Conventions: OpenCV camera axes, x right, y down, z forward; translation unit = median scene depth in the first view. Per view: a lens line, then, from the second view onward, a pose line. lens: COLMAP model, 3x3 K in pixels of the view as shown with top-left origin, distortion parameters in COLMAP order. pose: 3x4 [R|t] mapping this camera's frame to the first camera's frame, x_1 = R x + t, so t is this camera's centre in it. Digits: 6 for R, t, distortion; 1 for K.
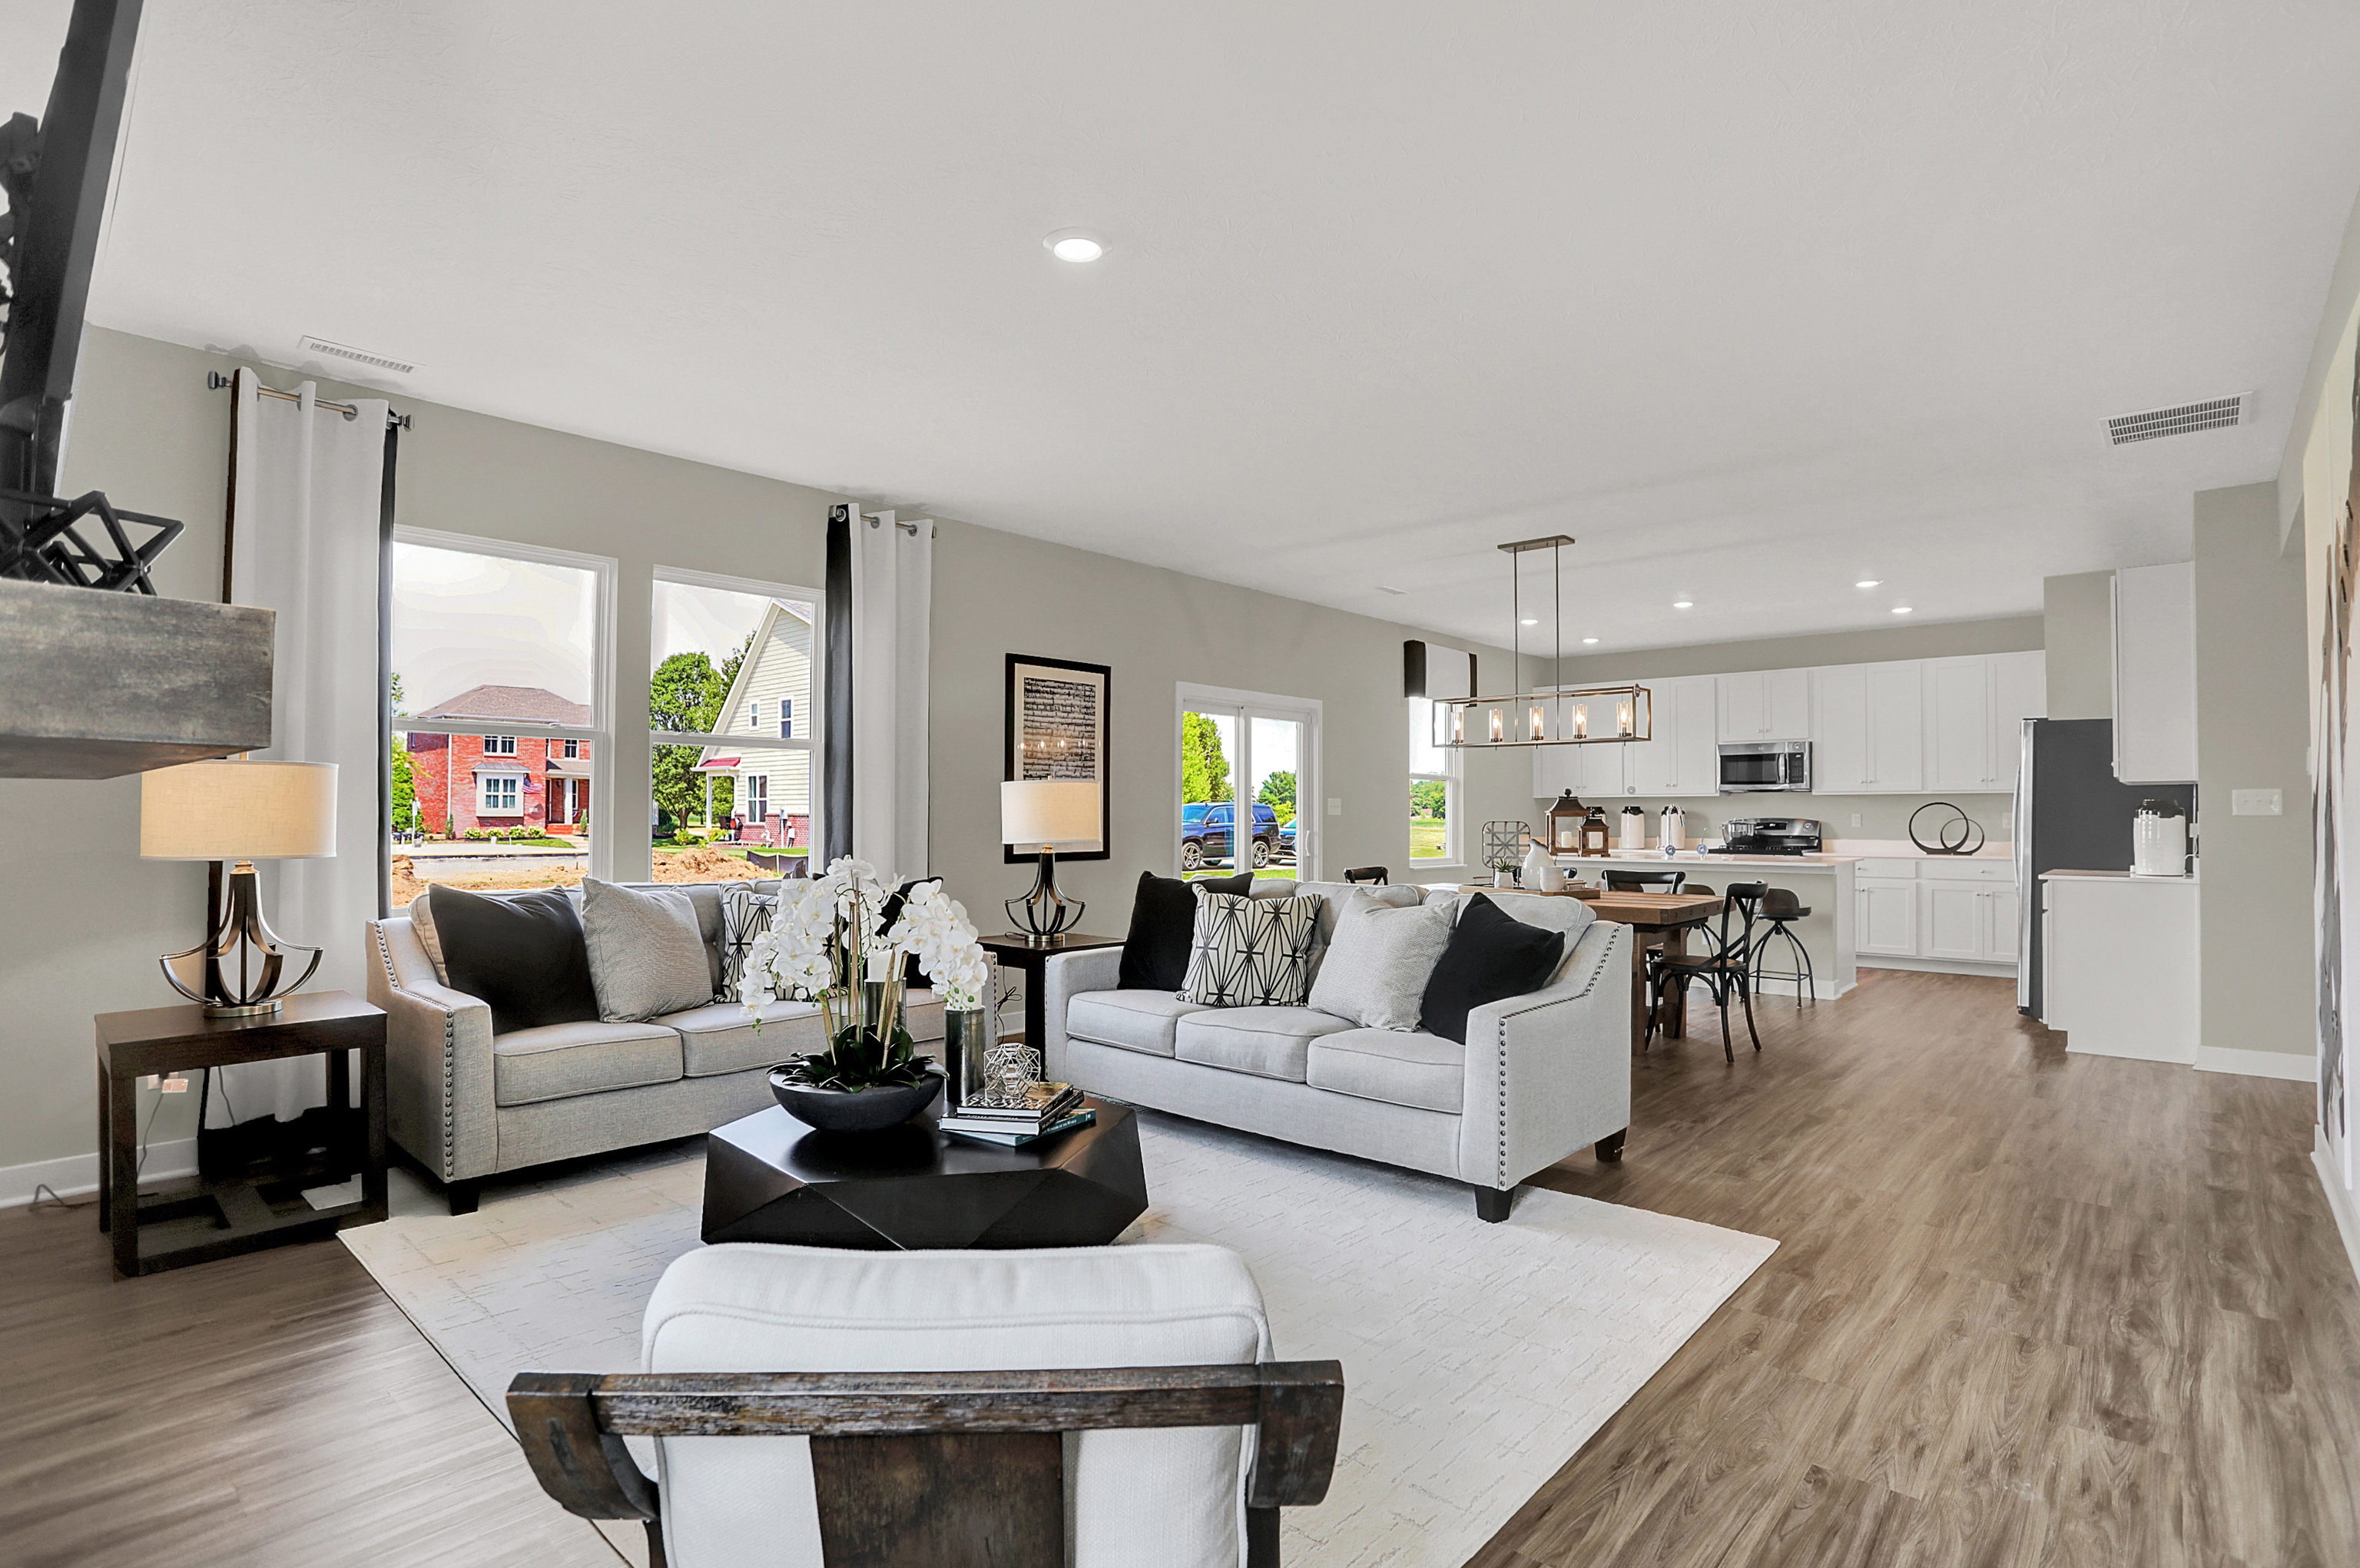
lens RADIAL K [[1157.8, 0, 1210.6], [0, 1157.8, 793.1], [0, 0, 1]] dist [-0.002297, -0.000205]
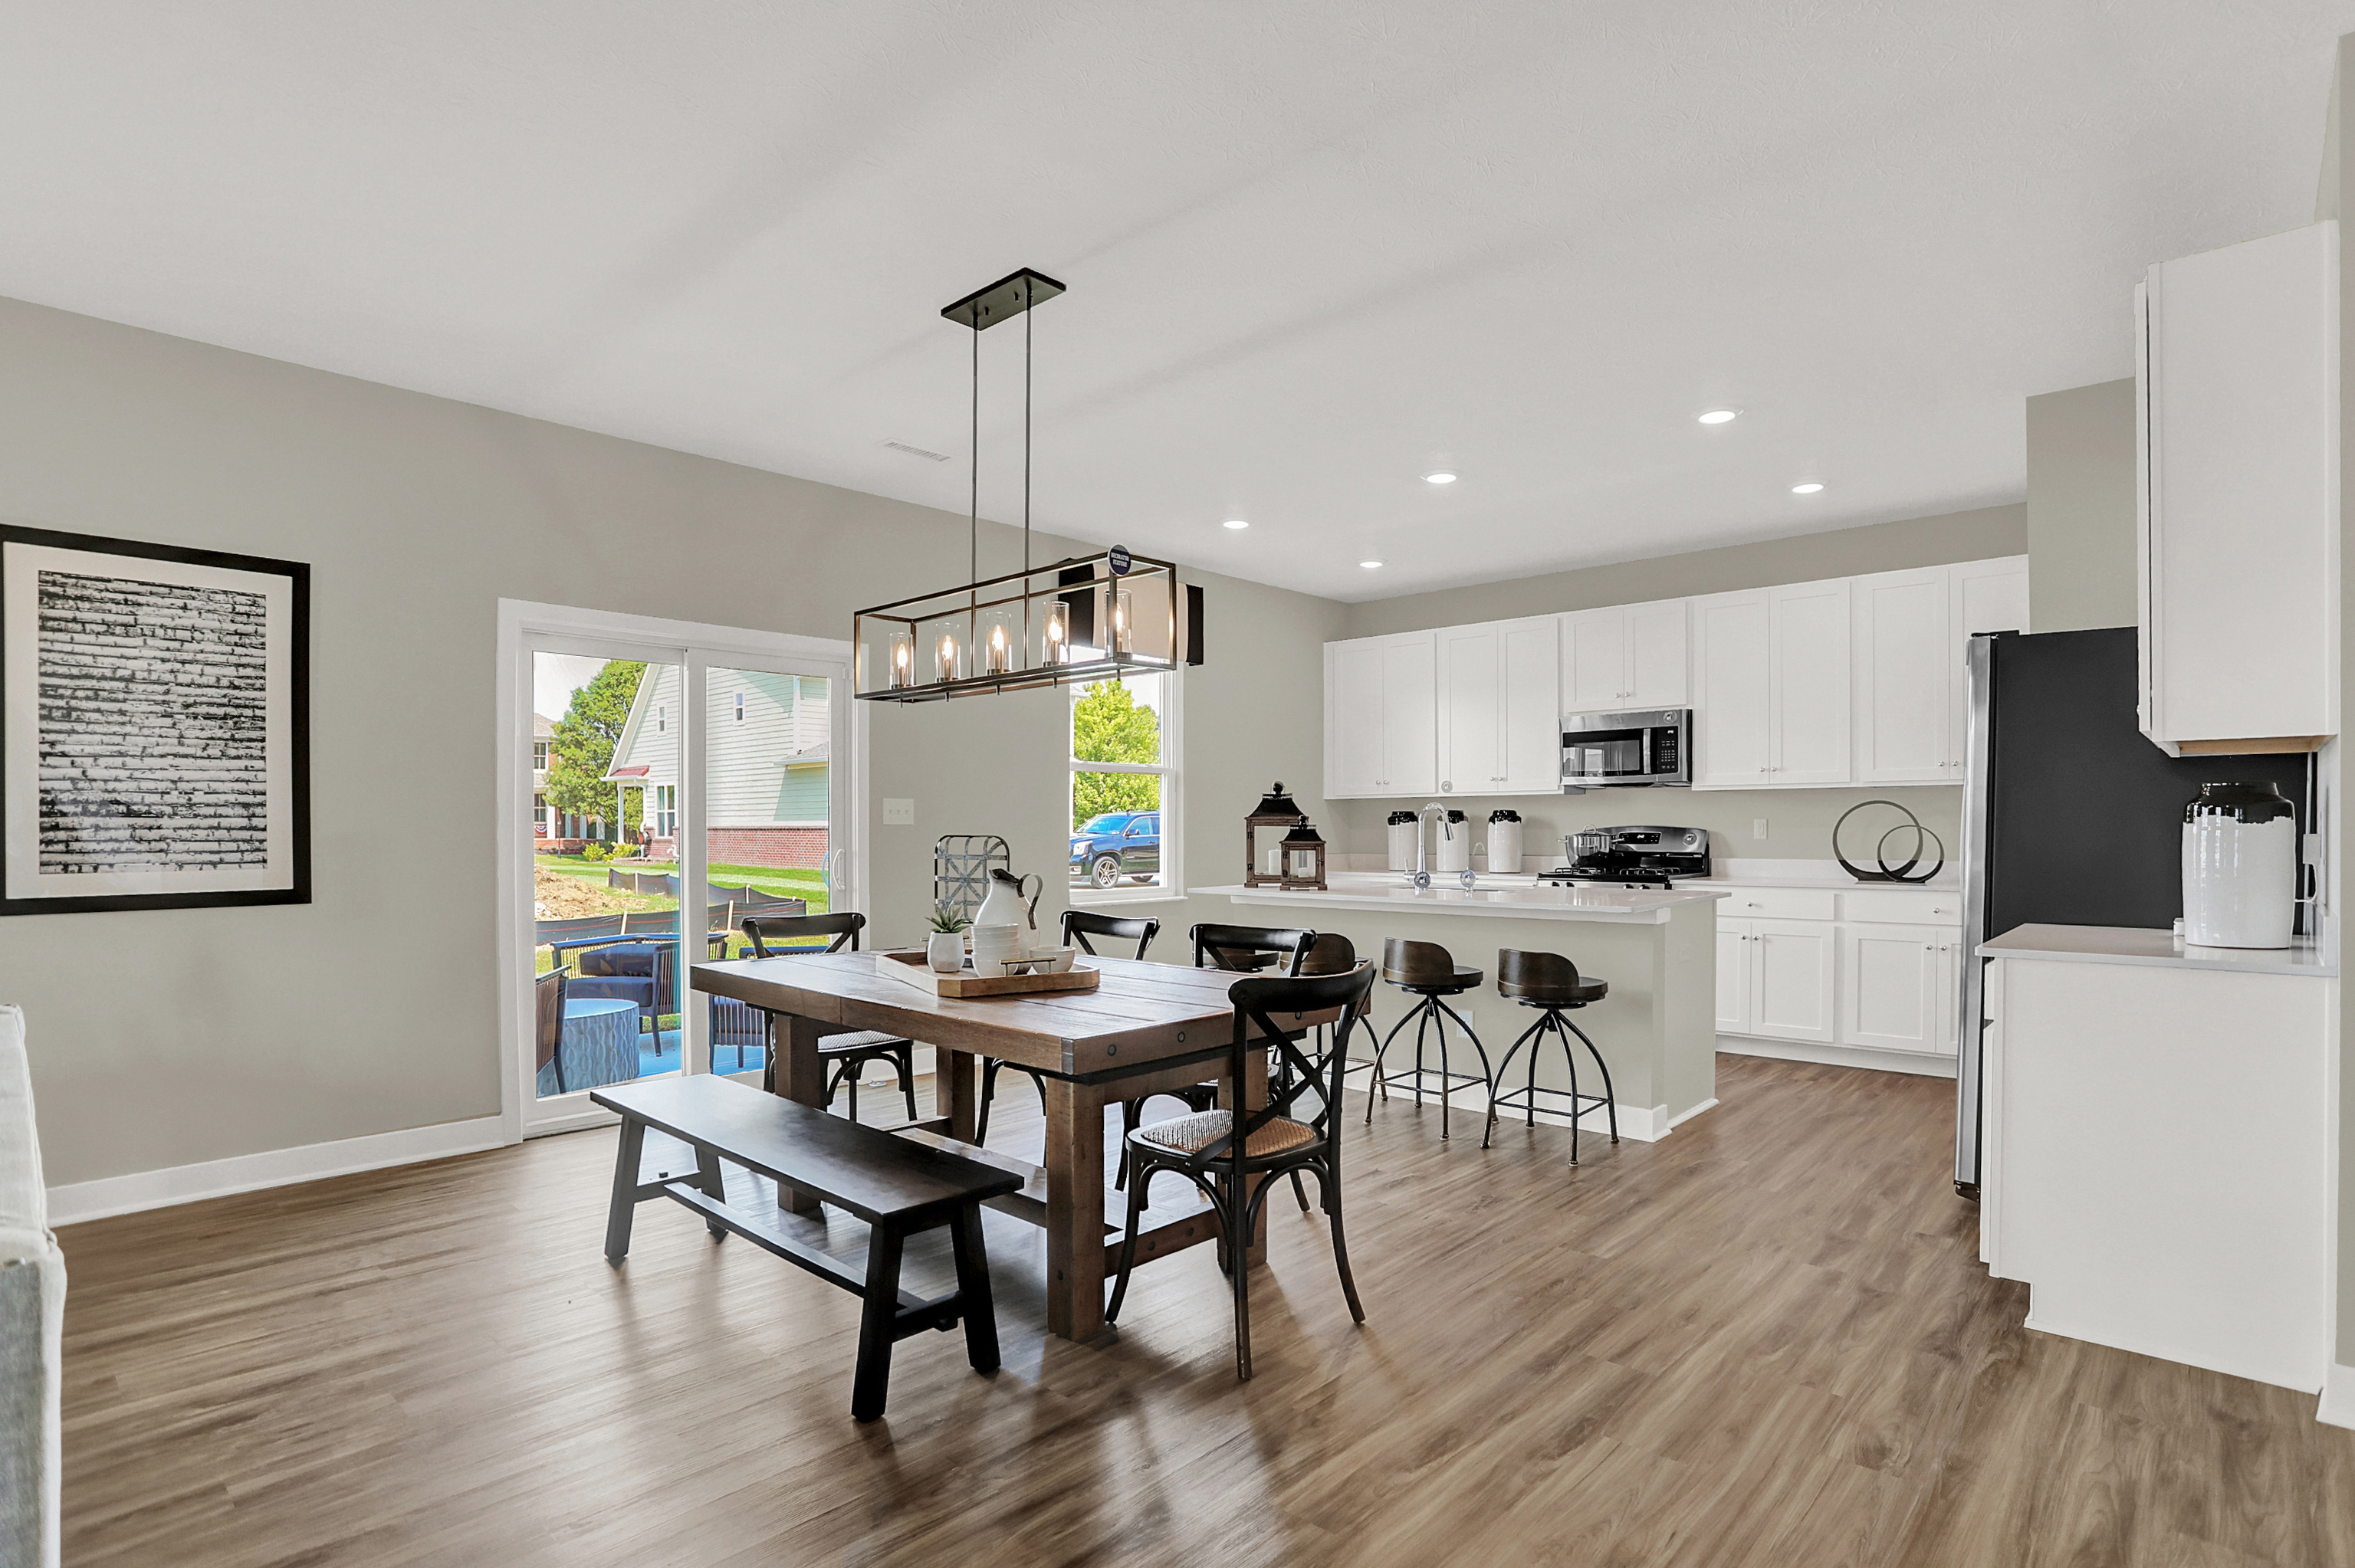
lens RADIAL K [[1193.9, 0, 1181.3], [0, 1193.9, 825.3], [0, 0, 1]] dist [-0.002893, 0.000162]
pose [[0.999481, -0.005680, -0.031705, 0.280688], [0.006276, 0.999805, 0.018707, 0.007586], [0.031593, -0.018896, 0.999322, 0.346506]]
